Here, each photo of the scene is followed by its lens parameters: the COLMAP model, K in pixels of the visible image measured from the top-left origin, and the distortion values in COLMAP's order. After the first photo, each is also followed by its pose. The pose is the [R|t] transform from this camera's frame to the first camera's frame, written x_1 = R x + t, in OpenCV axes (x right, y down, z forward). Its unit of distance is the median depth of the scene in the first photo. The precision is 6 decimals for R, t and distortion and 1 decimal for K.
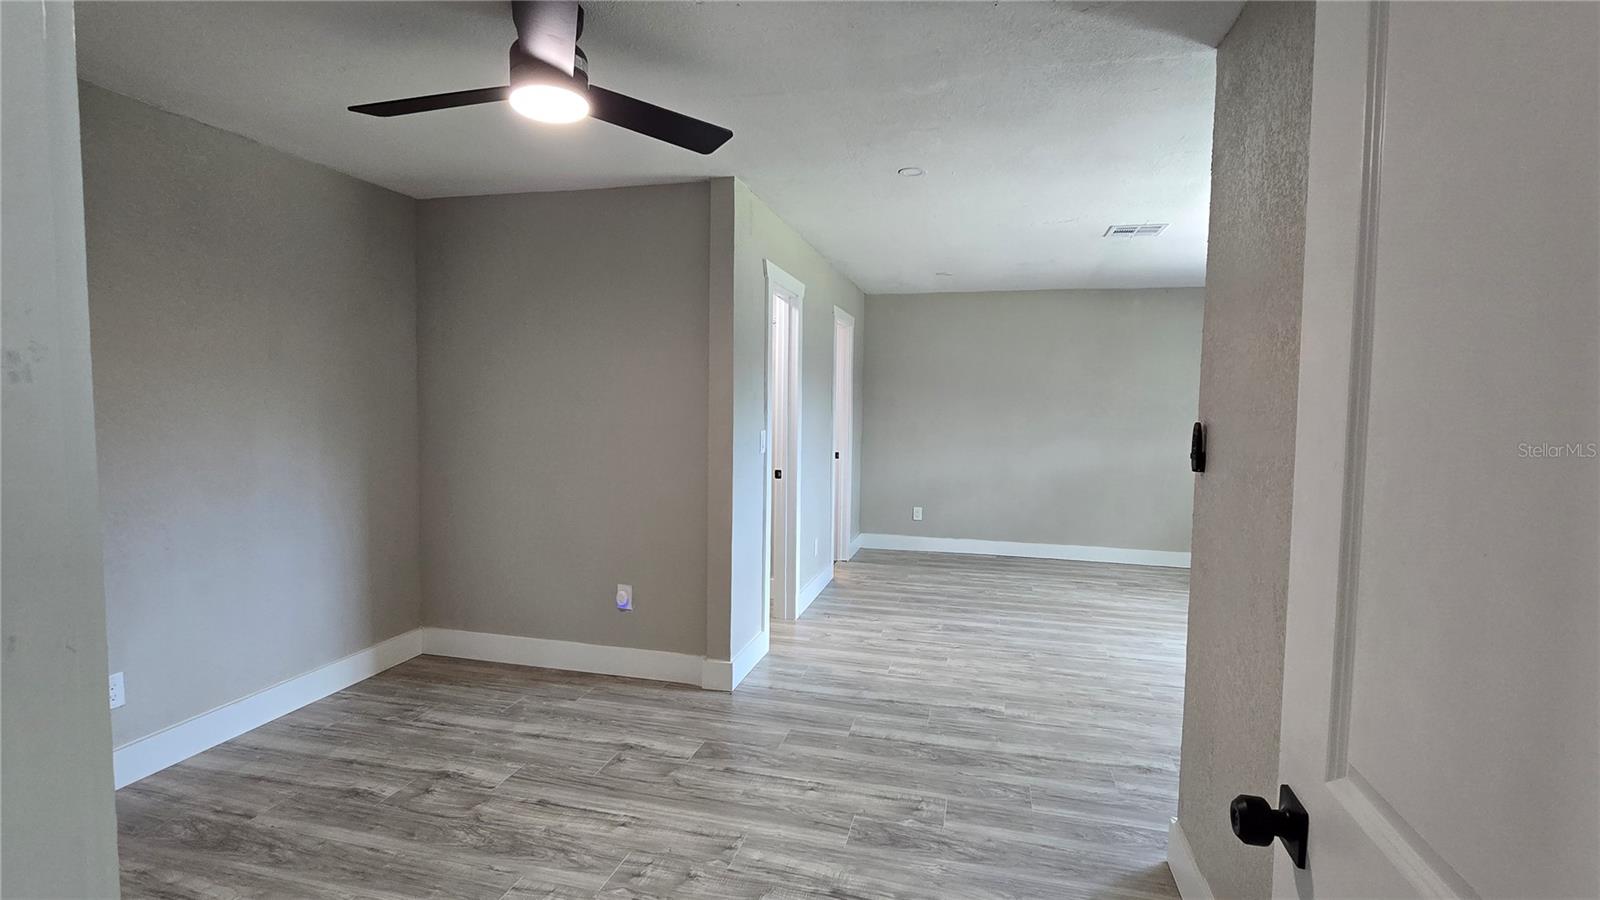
lens RADIAL K [[743.8, 0, 803.9], [0, 743.8, 446.4], [0, 0, 1]] dist [-0.002365, -0.000755]
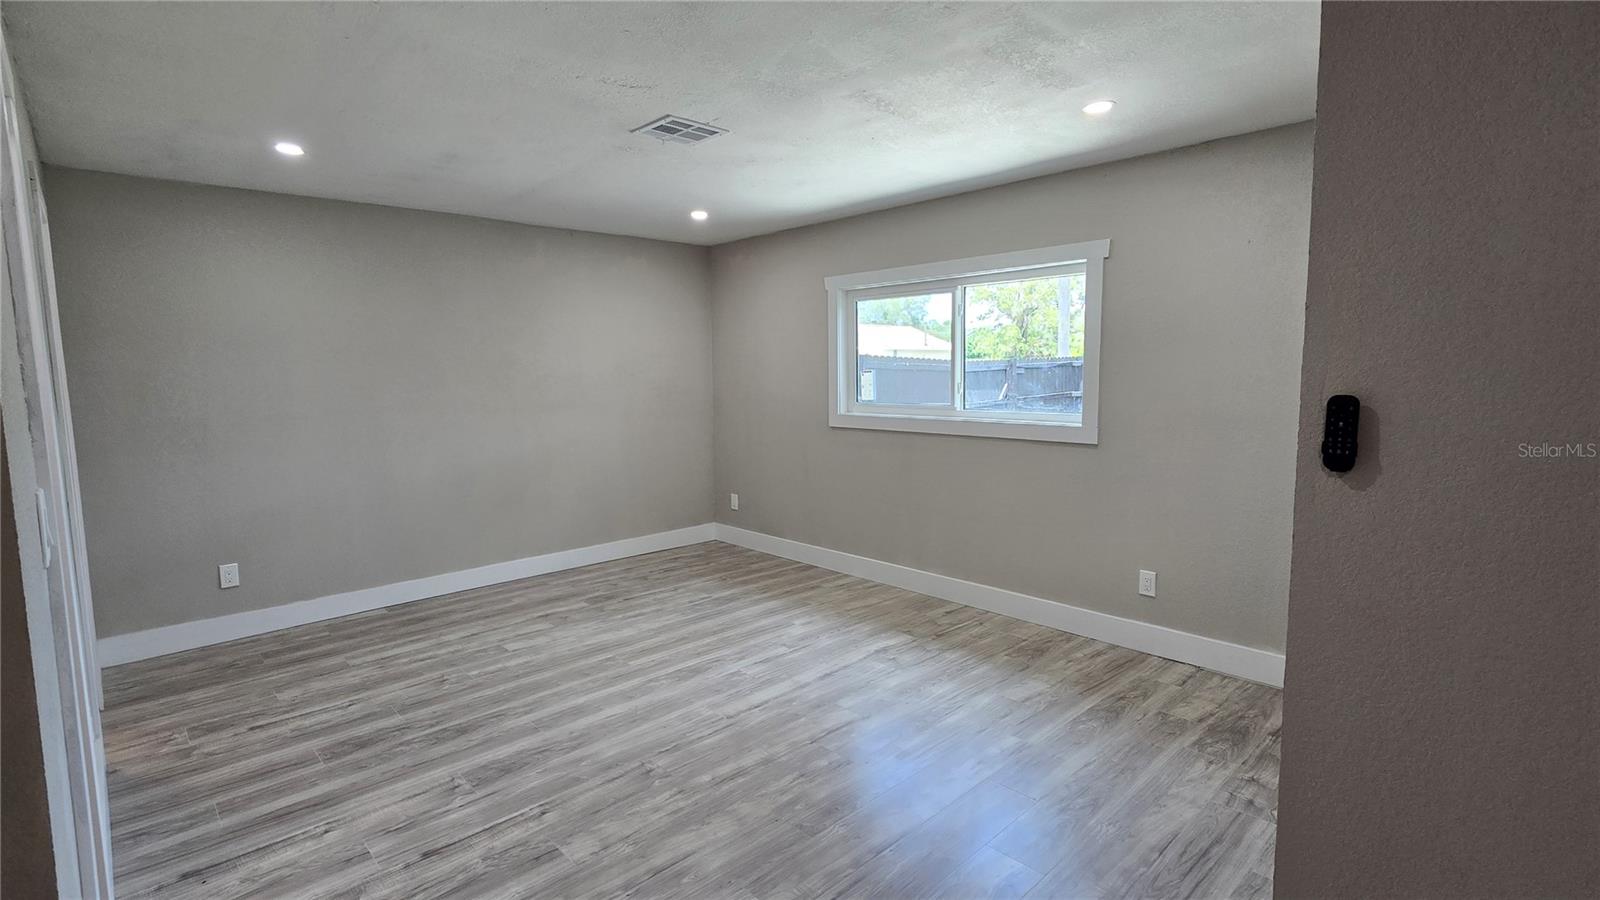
lens RADIAL K [[743.8, 0, 803.9], [0, 743.8, 446.4], [0, 0, 1]] dist [-0.002365, -0.000755]
pose [[0.533608, -0.111506, 0.838349, -0.130047], [0.075354, 0.993596, 0.084192, -0.038271], [-0.842368, 0.018247, 0.538593, 0.530725]]
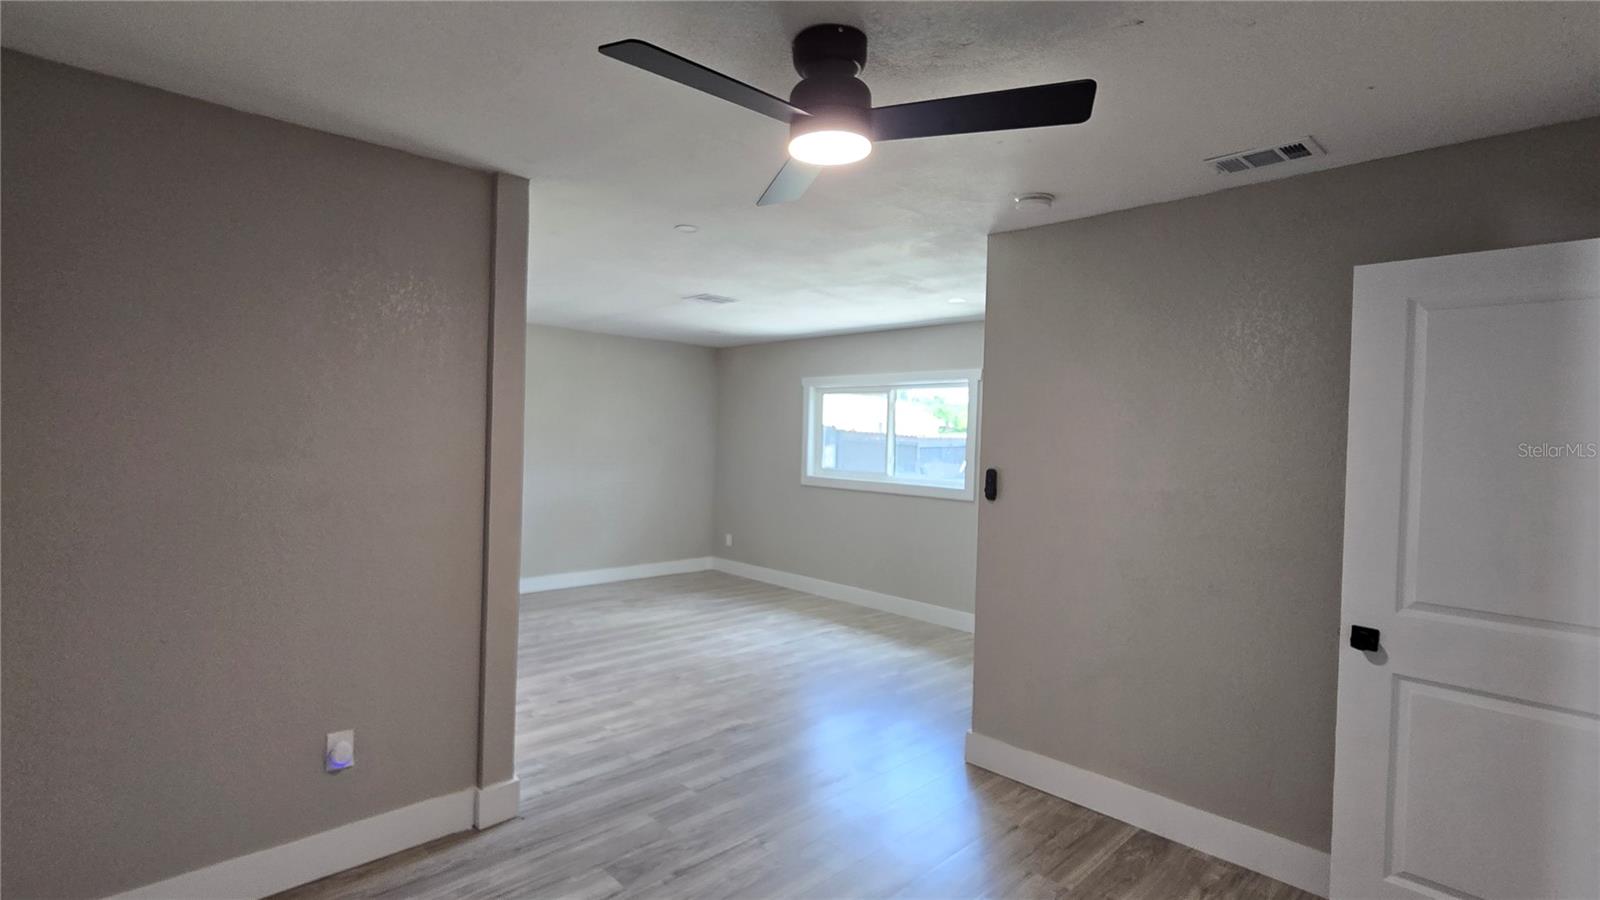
lens RADIAL K [[743.8, 0, 803.9], [0, 743.8, 446.4], [0, 0, 1]] dist [-0.002365, -0.000755]
pose [[0.523303, -0.015793, 0.852001, -0.513183], [0.036554, 0.999324, -0.003927, -0.043124], [-0.851363, 0.033199, 0.523526, 0.260331]]
